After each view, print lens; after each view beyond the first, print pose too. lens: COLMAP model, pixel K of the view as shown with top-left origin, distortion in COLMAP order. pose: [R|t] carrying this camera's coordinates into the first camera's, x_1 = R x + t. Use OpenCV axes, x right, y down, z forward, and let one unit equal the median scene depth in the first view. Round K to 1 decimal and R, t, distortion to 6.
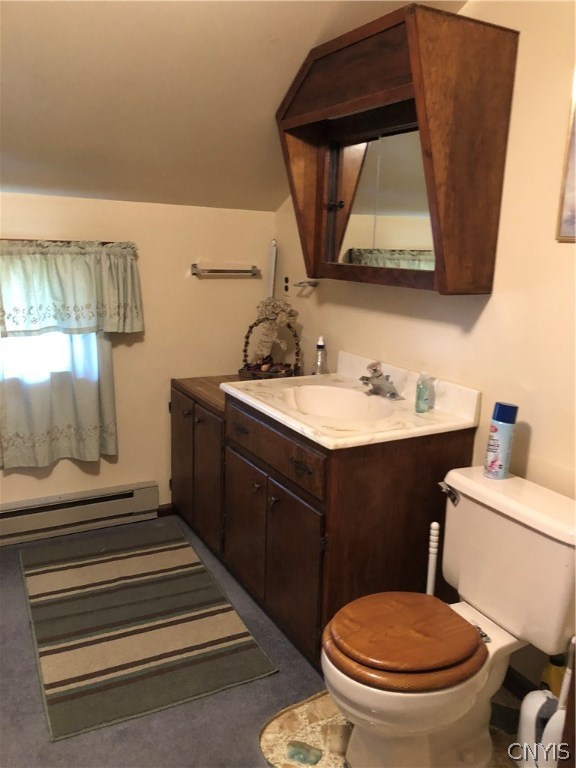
lens RADIAL K [[624.6, 0, 288.0], [0, 624.6, 384.0], [0, 0, 1]] dist [0.090889, -0.147432]
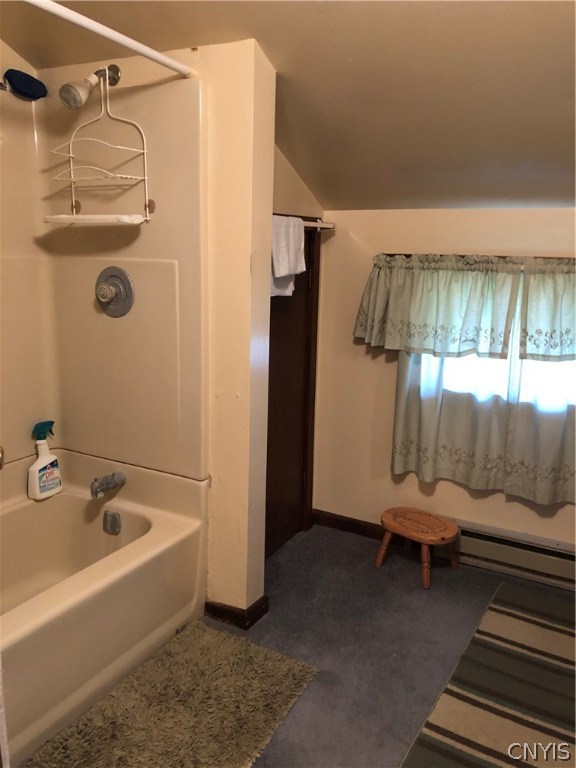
lens RADIAL K [[624.6, 0, 288.0], [0, 624.6, 384.0], [0, 0, 1]] dist [0.090889, -0.147432]
pose [[0.525787, 0.163648, -0.834726, 0.169050], [-0.192089, 0.978813, 0.070901, -0.037203], [0.828643, 0.123063, 0.546083, 0.191712]]
